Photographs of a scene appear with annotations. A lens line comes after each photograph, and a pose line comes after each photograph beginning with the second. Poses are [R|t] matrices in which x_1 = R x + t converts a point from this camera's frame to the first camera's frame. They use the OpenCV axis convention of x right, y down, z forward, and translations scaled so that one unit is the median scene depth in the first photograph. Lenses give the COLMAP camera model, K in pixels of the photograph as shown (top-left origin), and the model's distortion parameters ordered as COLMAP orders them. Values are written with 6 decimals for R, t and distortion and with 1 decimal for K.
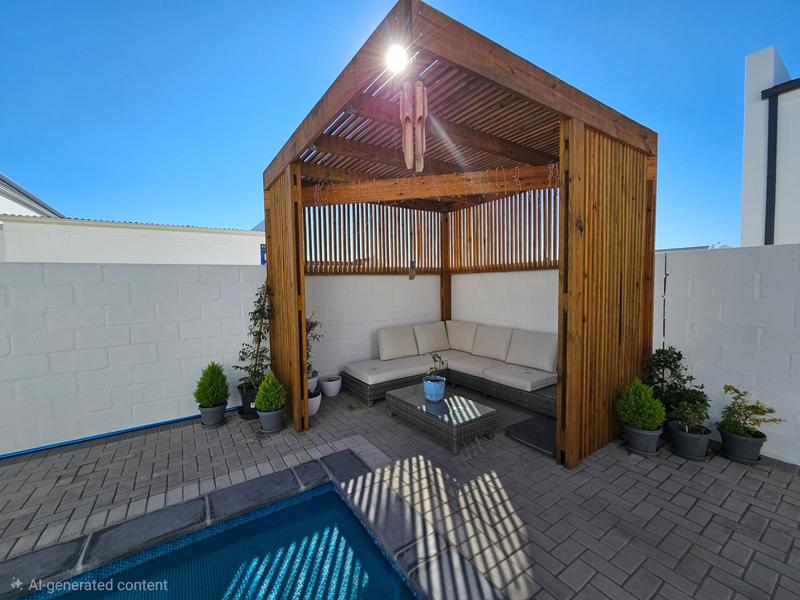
lens RADIAL K [[331.0, 0, 395.4], [0, 331.0, 297.5], [0, 0, 1]] dist [-0.000147, -0.000743]
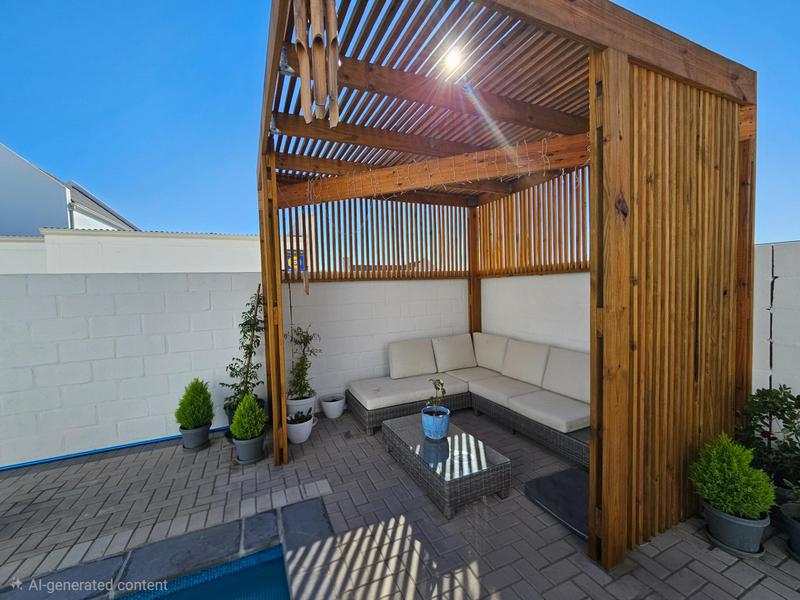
lens RADIAL K [[331.6, 0, 396.3], [0, 331.6, 298.2], [0, 0, 1]] dist [-0.000330, 0.000185]
pose [[0.986438, -0.003856, -0.164089, 0.155551], [0.002673, 0.999969, -0.007429, -0.021333], [0.164112, 0.006889, 0.986418, 0.189823]]
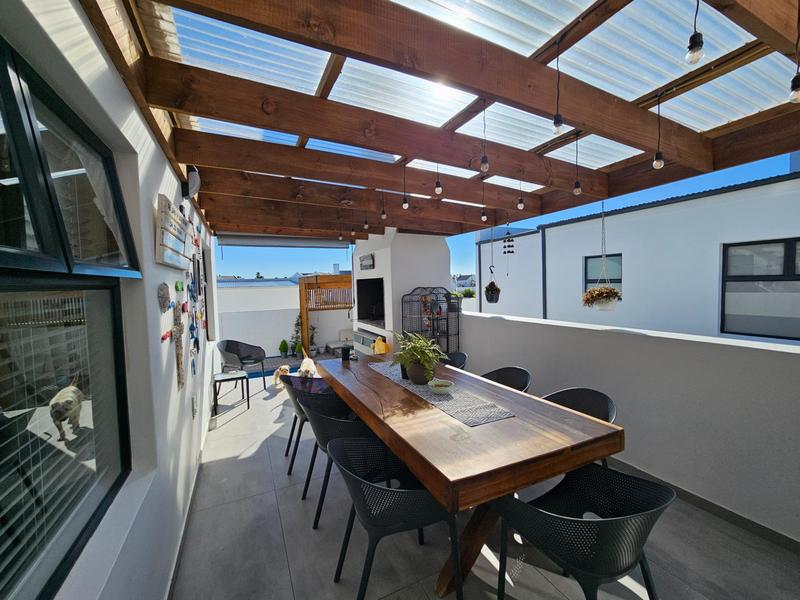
lens RADIAL K [[331.0, 0, 395.4], [0, 331.0, 297.5], [0, 0, 1]] dist [-0.000147, -0.000743]
pose [[0.989713, -0.003632, -0.143022, 1.081165], [0.003079, 0.999987, -0.004084, -0.216628], [0.143035, 0.003602, 0.989711, -2.224874]]
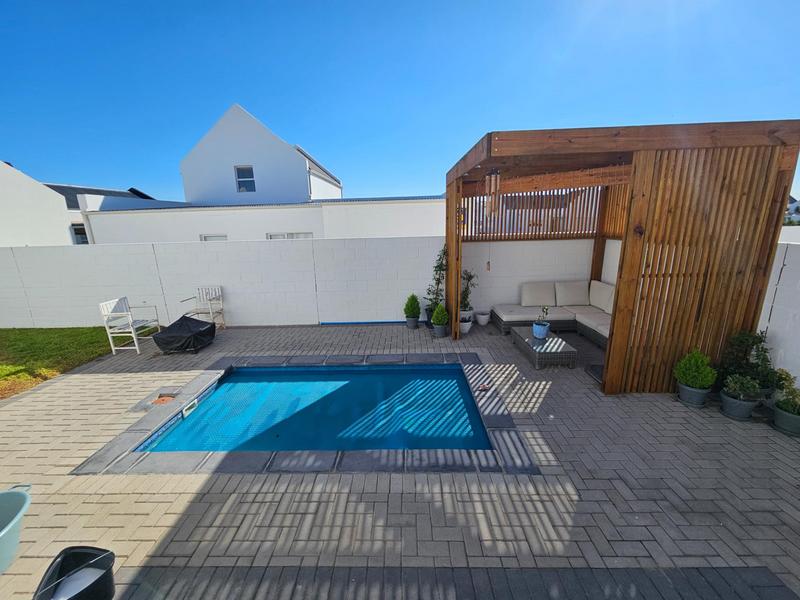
lens RADIAL K [[331.0, 0, 395.4], [0, 331.0, 297.5], [0, 0, 1]] dist [-0.000147, -0.000743]
pose [[0.823066, 0.127406, -0.553471, 0.377373], [-0.016293, 0.979409, 0.201226, -0.149058], [0.567712, -0.156605, 0.808194, -0.522272]]
